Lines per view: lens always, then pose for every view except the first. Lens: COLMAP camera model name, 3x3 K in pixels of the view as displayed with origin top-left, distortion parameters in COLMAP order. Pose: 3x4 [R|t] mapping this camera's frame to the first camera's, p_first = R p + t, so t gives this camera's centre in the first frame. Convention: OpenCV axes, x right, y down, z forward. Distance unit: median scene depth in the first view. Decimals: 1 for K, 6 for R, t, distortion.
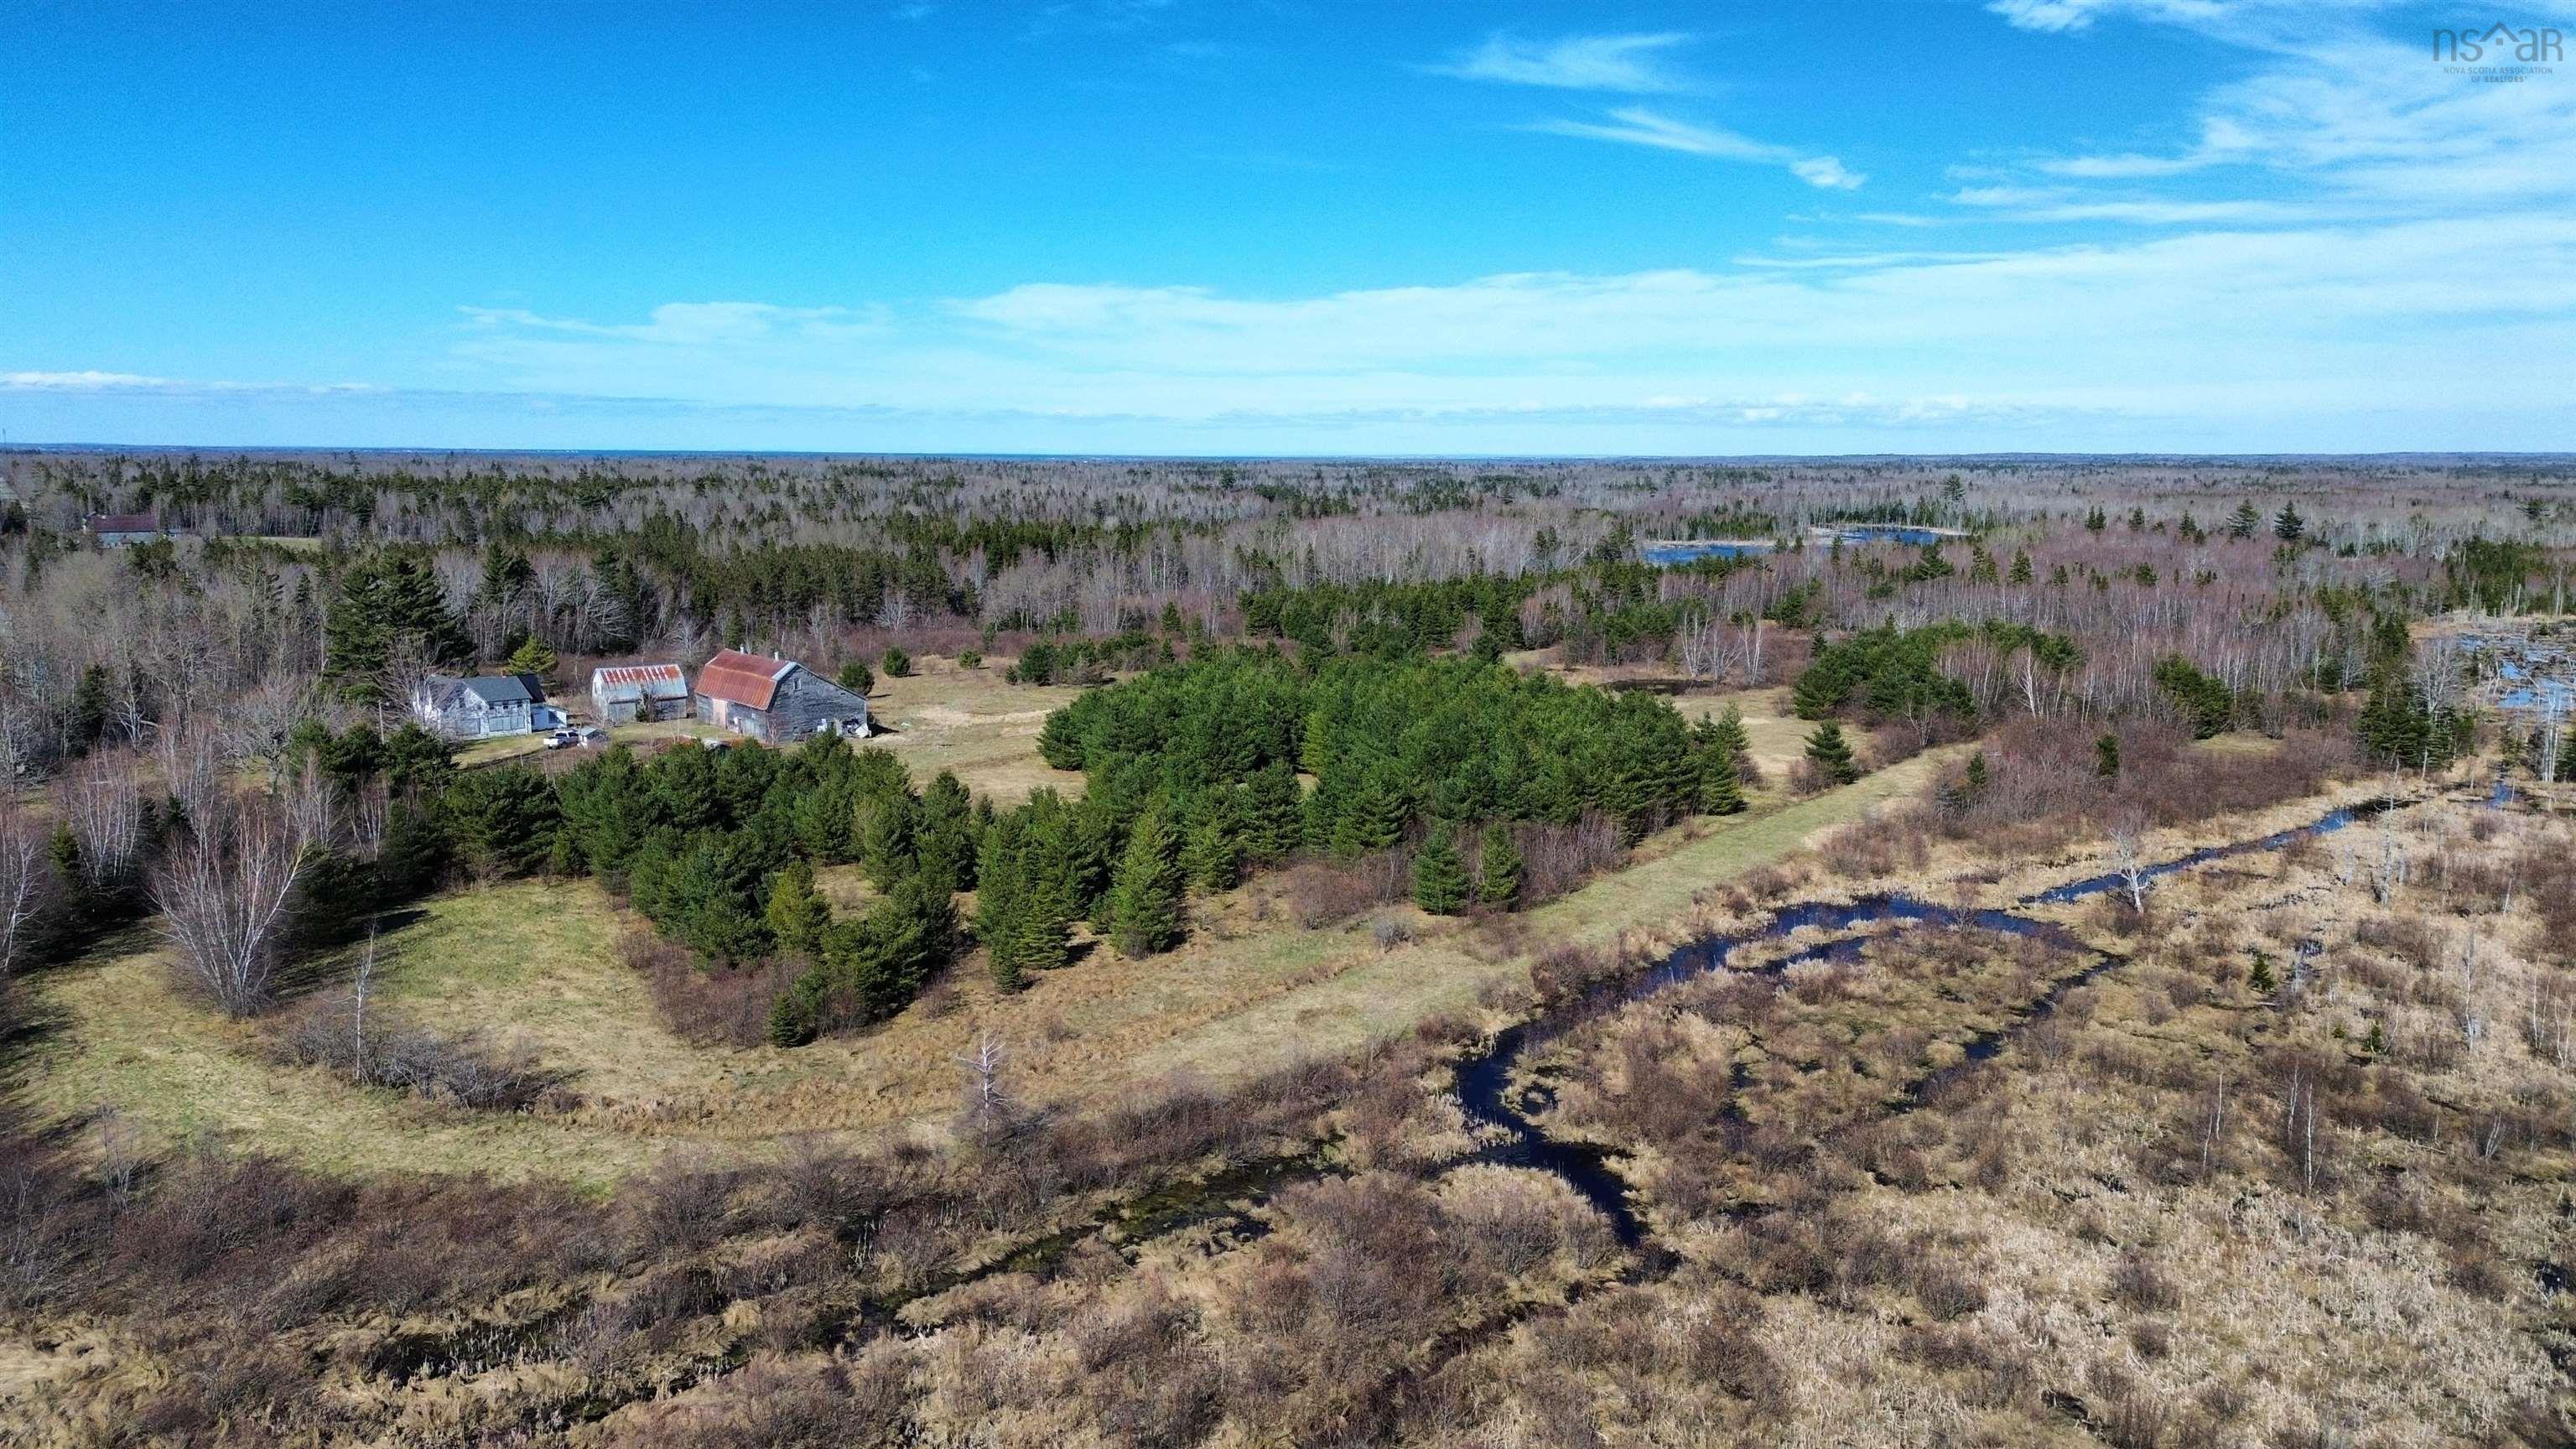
lens RADIAL K [[1801.7, 0, 1285.3], [0, 1801.7, 728.5], [0, 0, 1]] dist [0.077512, -0.068974]
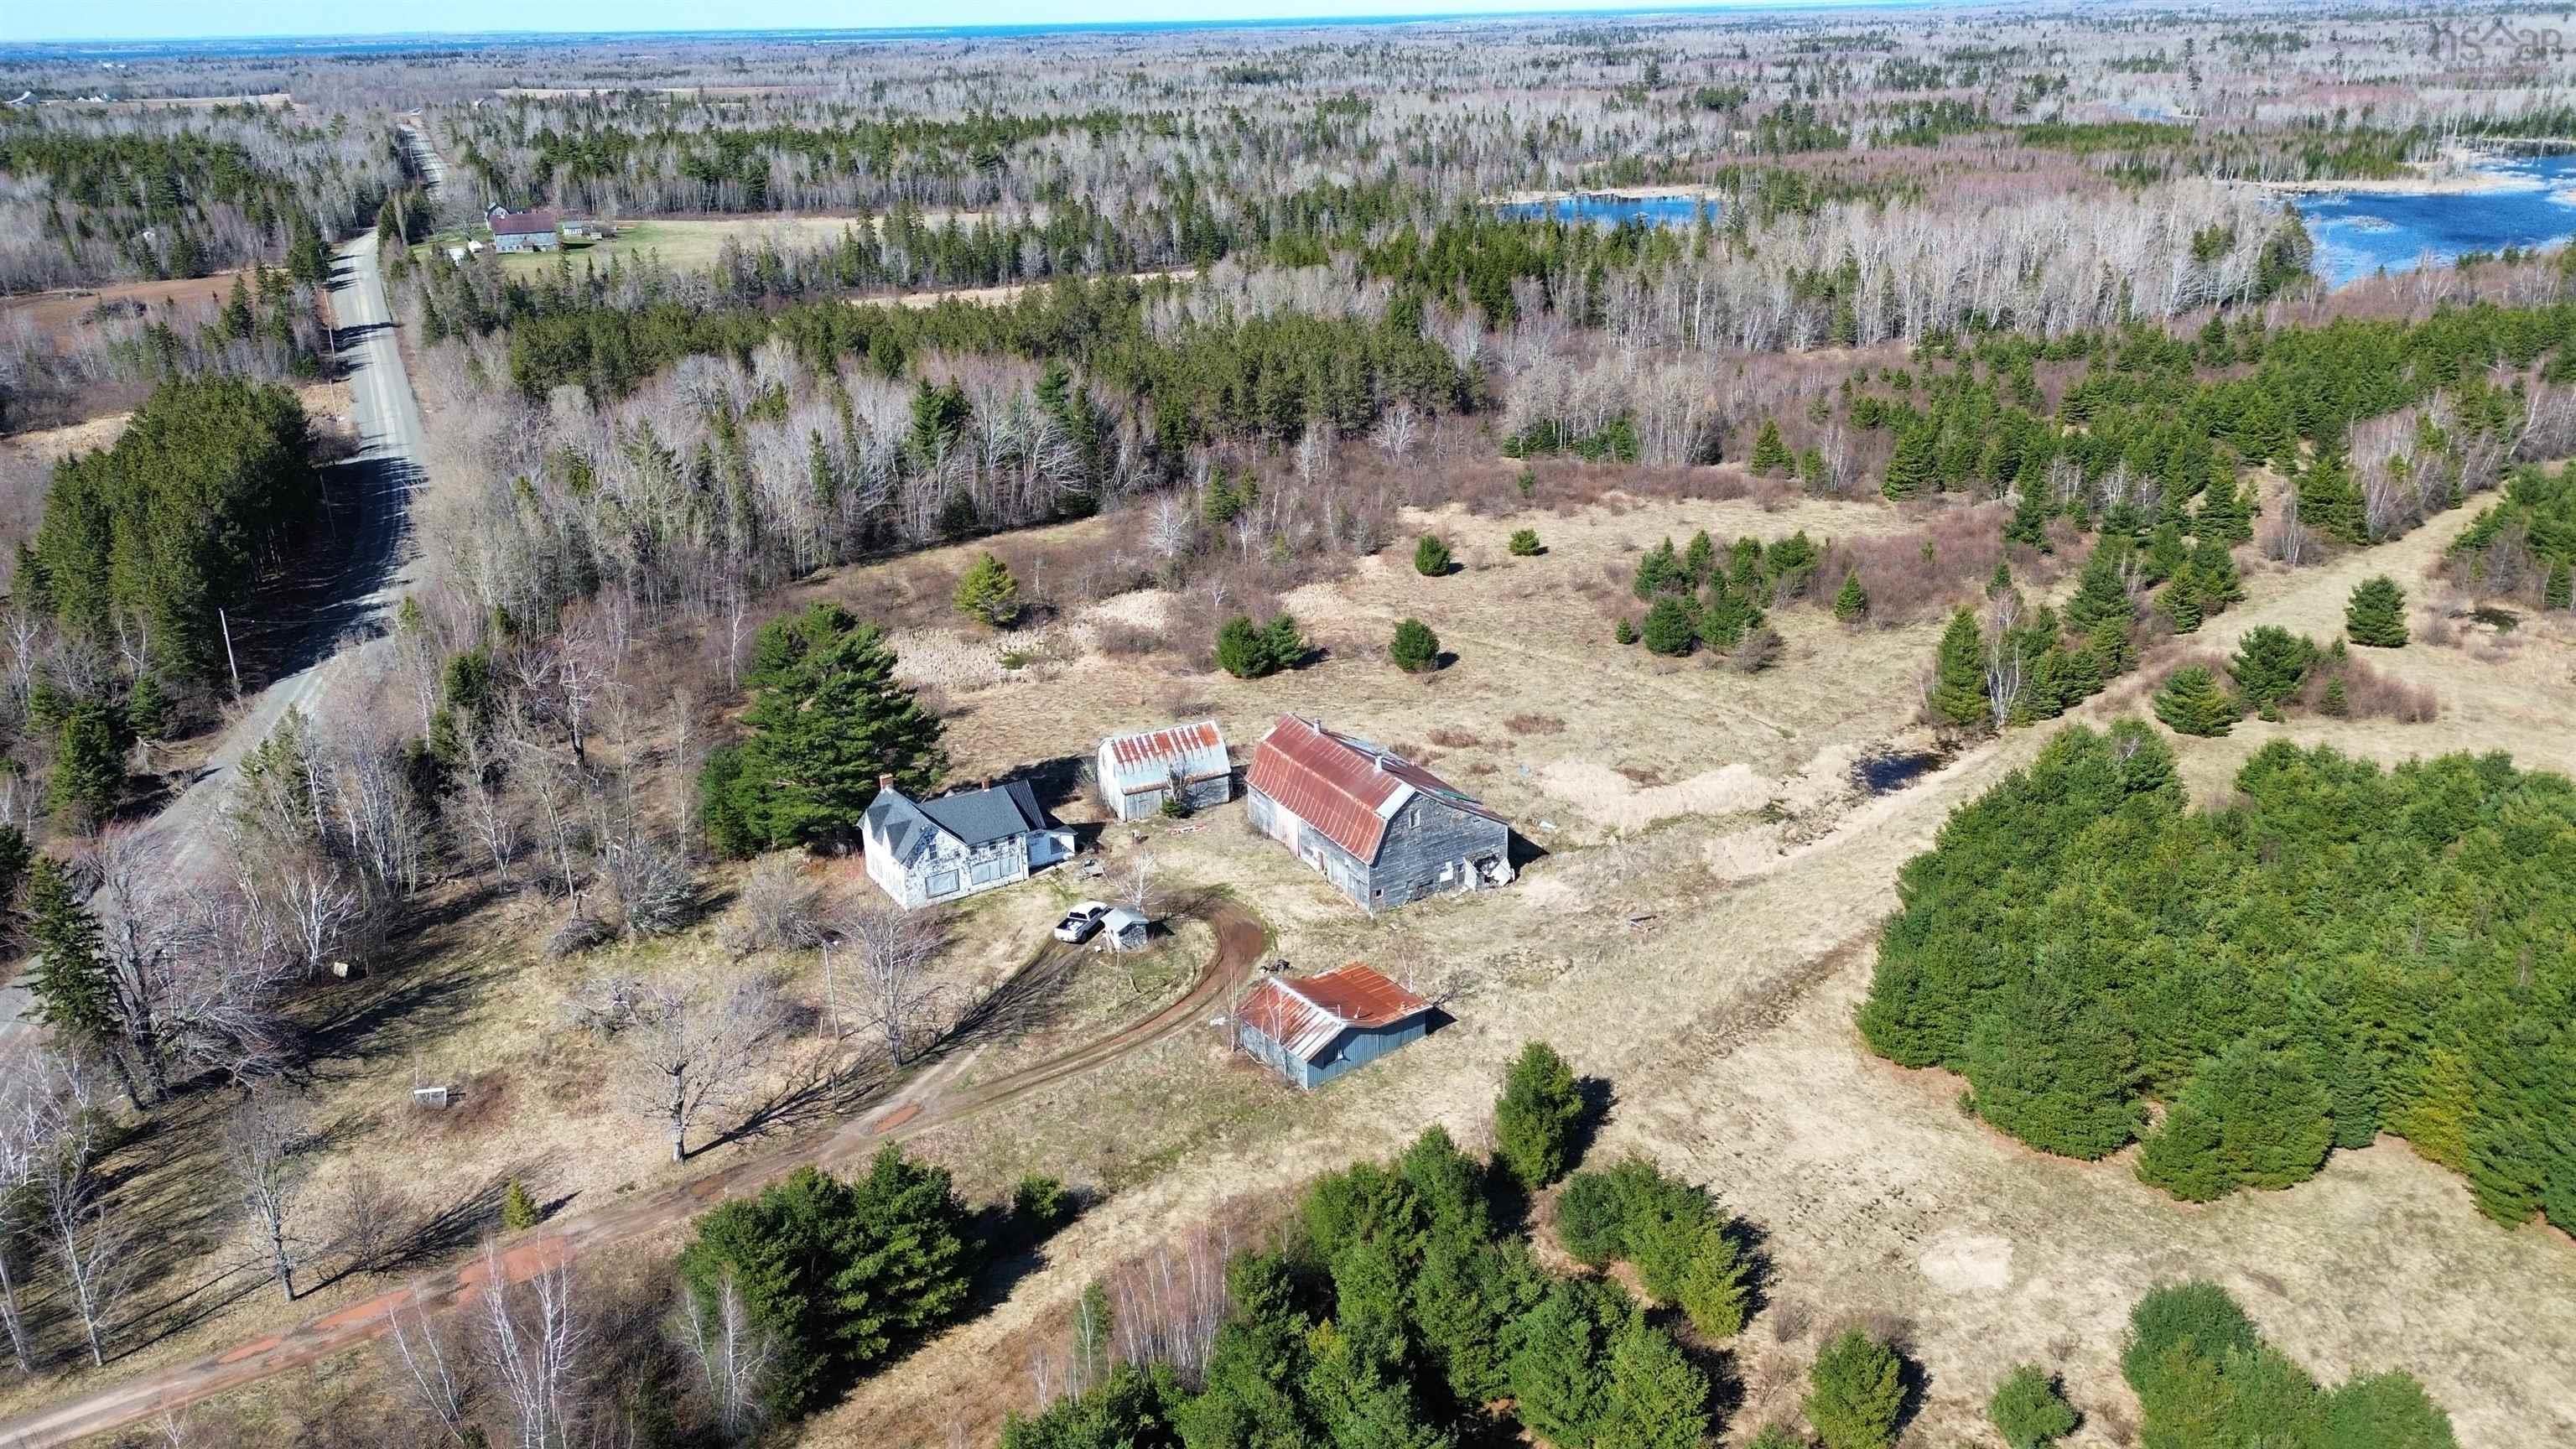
lens RADIAL K [[1801.7, 0, 1302.1], [0, 1801.7, 751.9], [0, 0, 1]] dist [0.077512, -0.068974]
pose [[0.982047, 0.041597, -0.183994, -0.107999], [0.002123, 0.972884, 0.231282, -0.109623], [0.188626, -0.227520, 0.955330, 0.218766]]
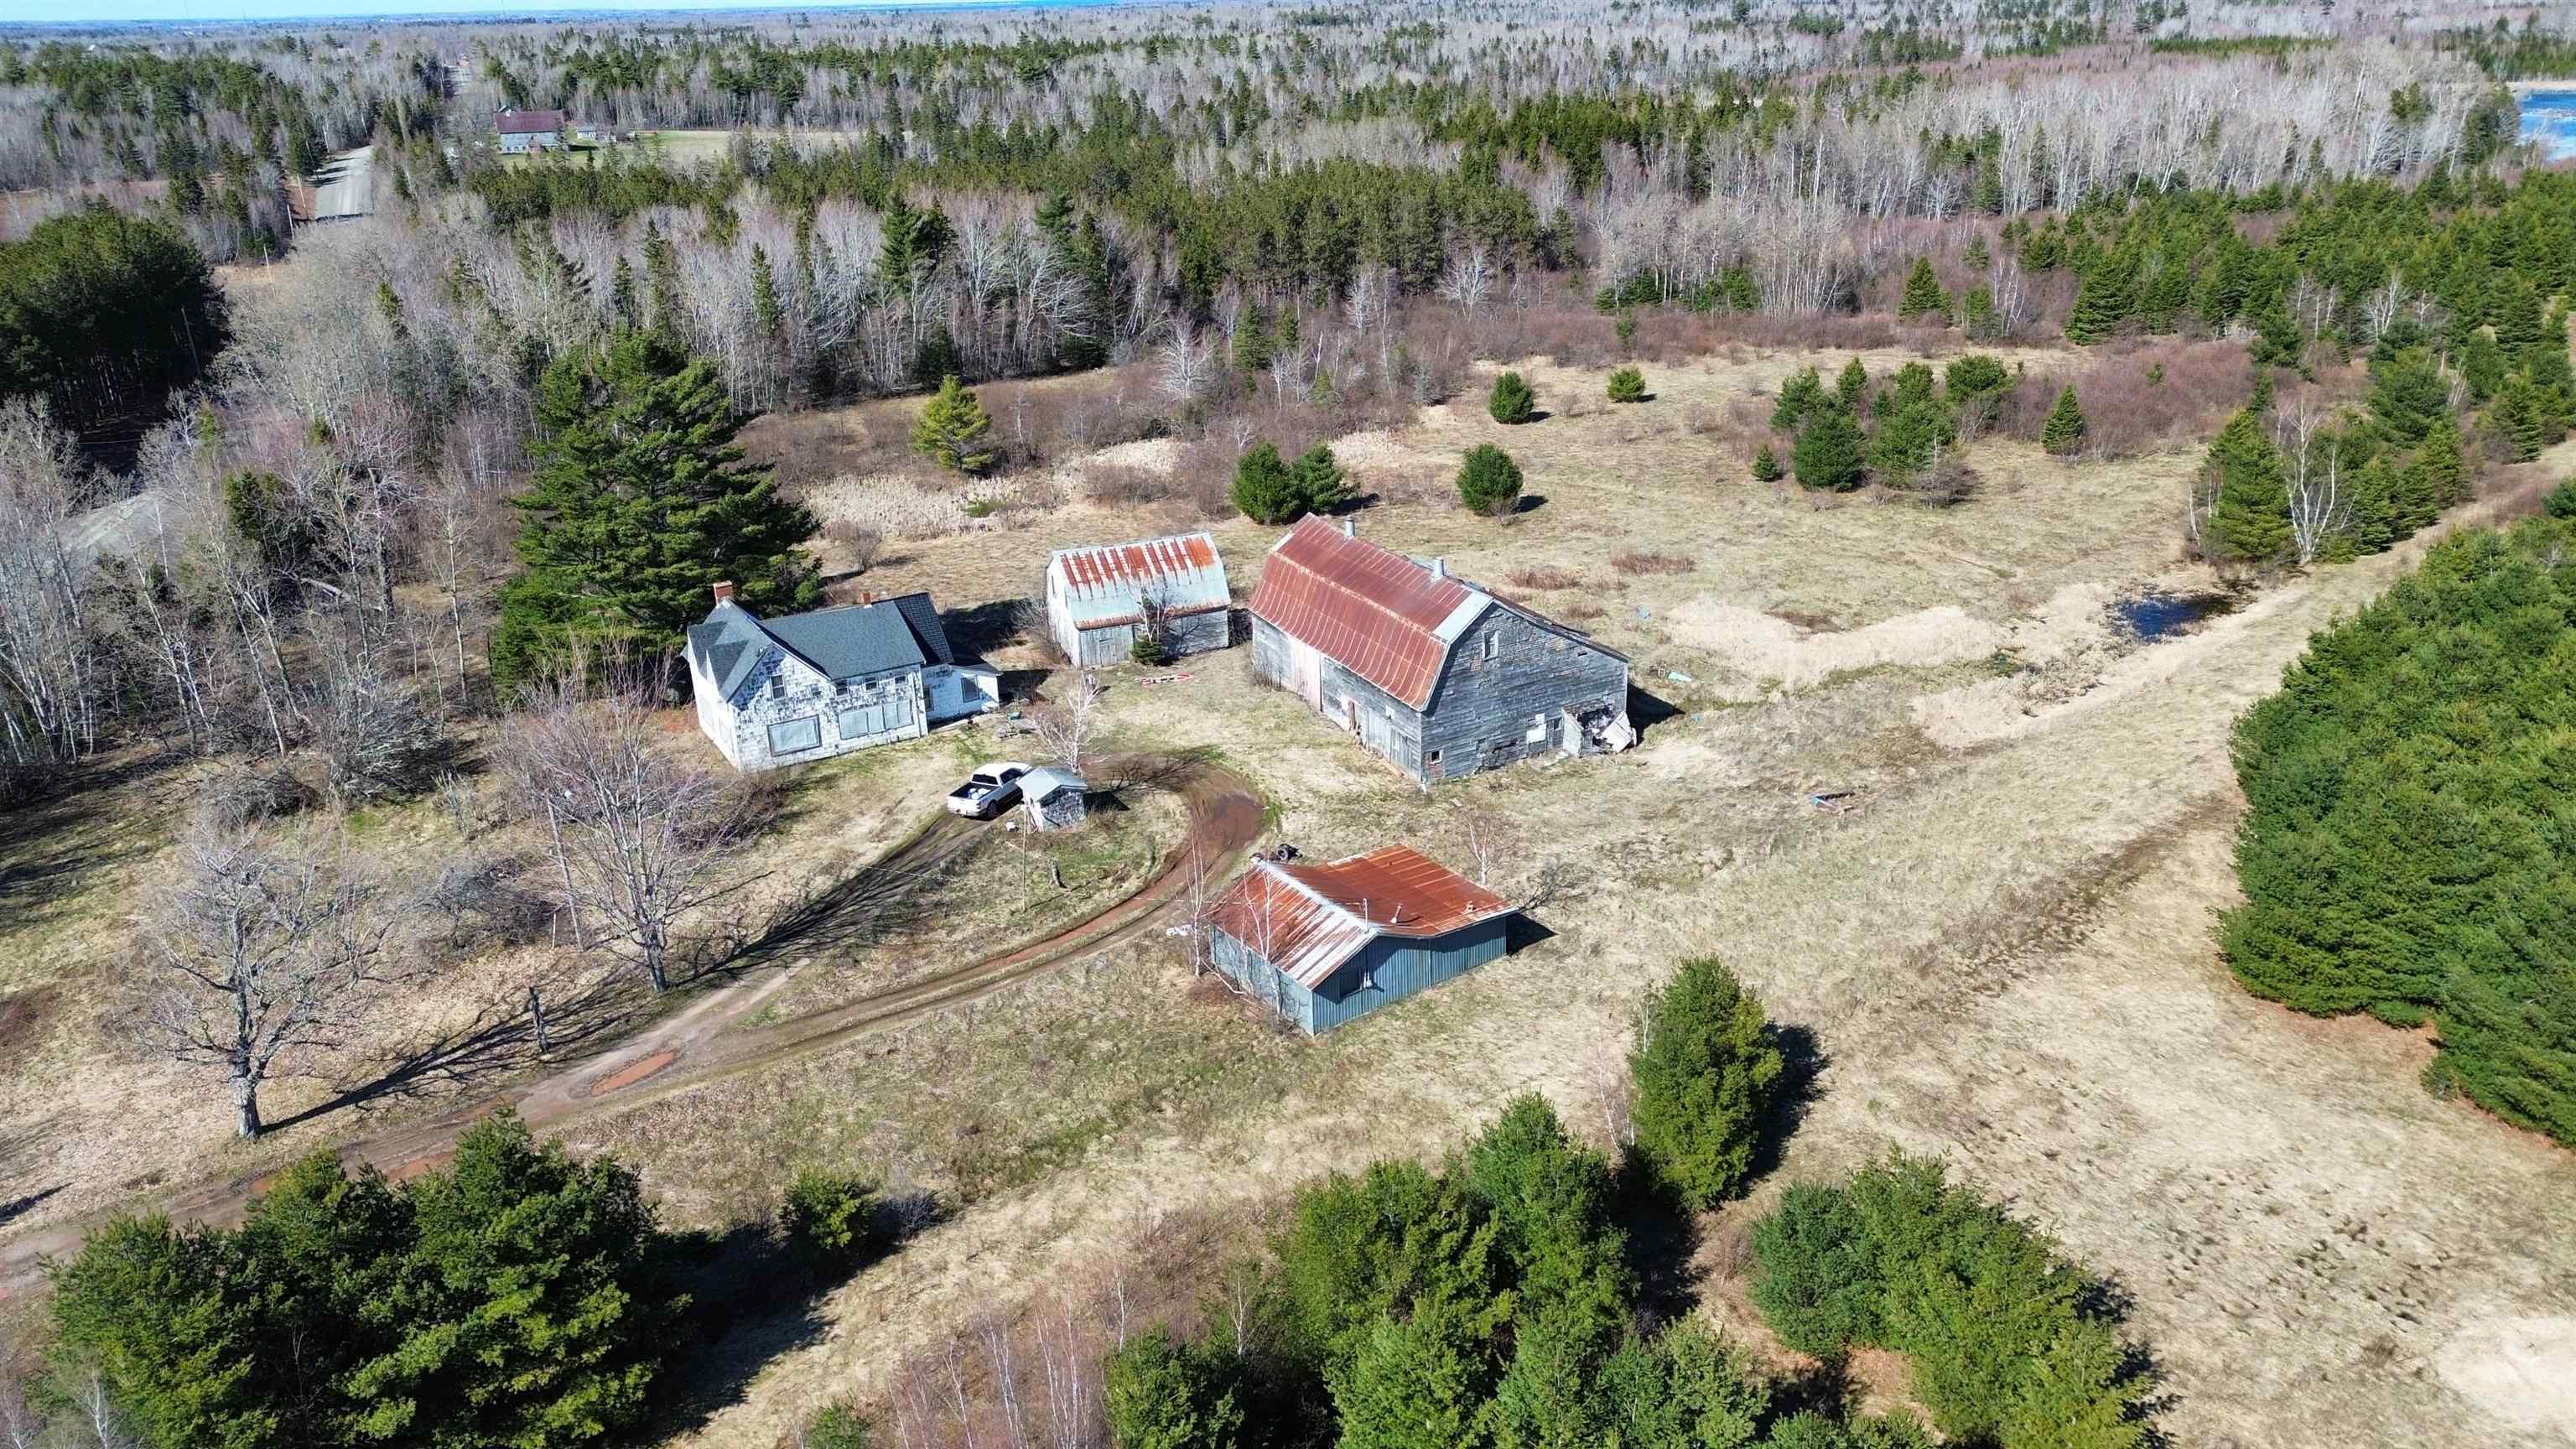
lens RADIAL K [[1801.7, 0, 1305.3], [0, 1801.7, 771.7], [0, 0, 1]] dist [0.077512, -0.068974]
pose [[0.974648, 0.055534, -0.216740, -0.122444], [0.001371, 0.967207, 0.253985, -0.058421], [0.223738, -0.247843, 0.942611, 0.325896]]
